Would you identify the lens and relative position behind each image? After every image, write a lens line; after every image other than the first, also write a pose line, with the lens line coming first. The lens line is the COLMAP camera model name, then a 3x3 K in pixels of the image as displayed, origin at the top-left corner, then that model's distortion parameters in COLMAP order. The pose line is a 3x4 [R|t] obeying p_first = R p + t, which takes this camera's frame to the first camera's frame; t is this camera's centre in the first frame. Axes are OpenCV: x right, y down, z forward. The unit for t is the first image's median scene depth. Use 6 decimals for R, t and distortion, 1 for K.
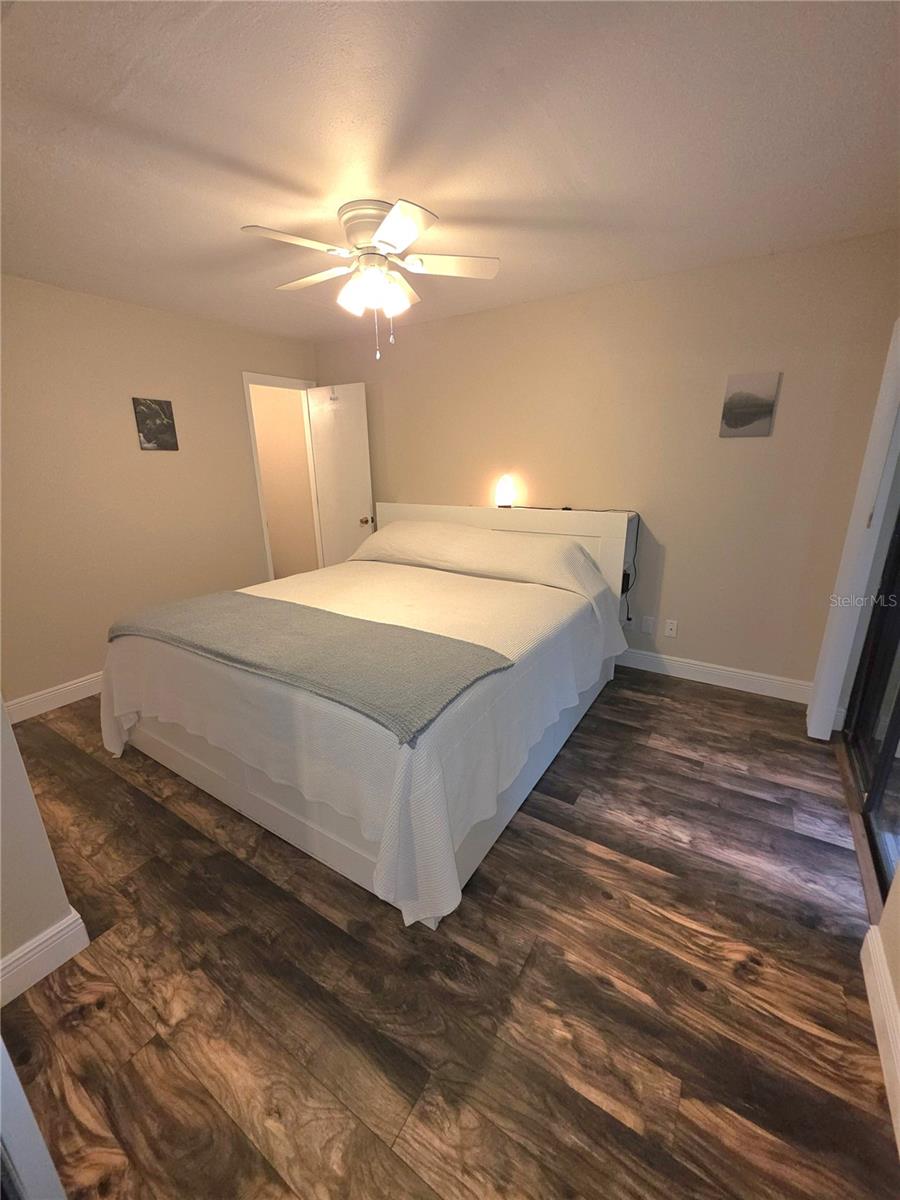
lens RADIAL K [[479.4, 0, 448.8], [0, 479.4, 600.3], [0, 0, 1]] dist [-0.001776, 0.001934]
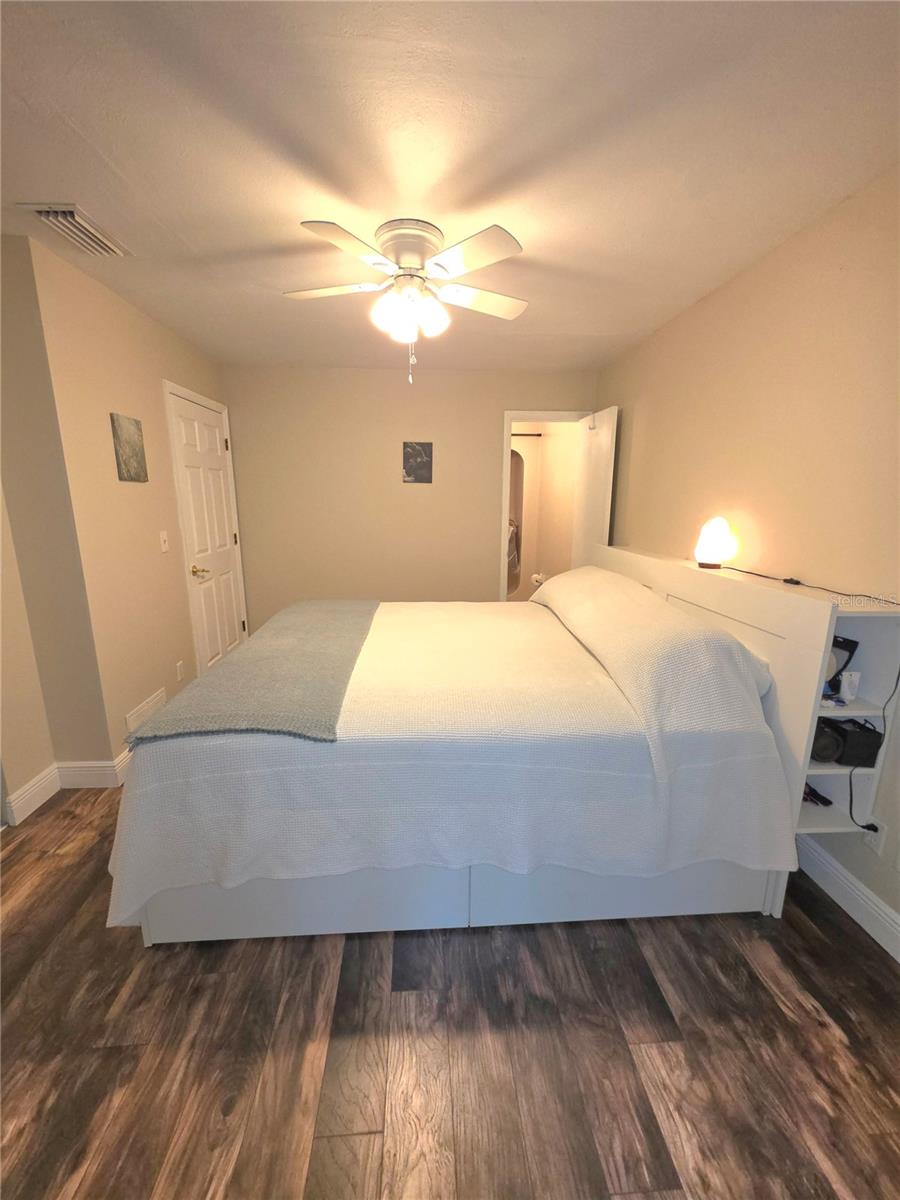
lens RADIAL K [[479.4, 0, 448.8], [0, 479.4, 600.3], [0, 0, 1]] dist [-0.001776, 0.001934]
pose [[0.591307, 0.187971, -0.784234, 0.807989], [-0.247016, 0.967931, 0.045752, -0.170092], [0.767684, 0.166665, 0.618776, 0.612299]]
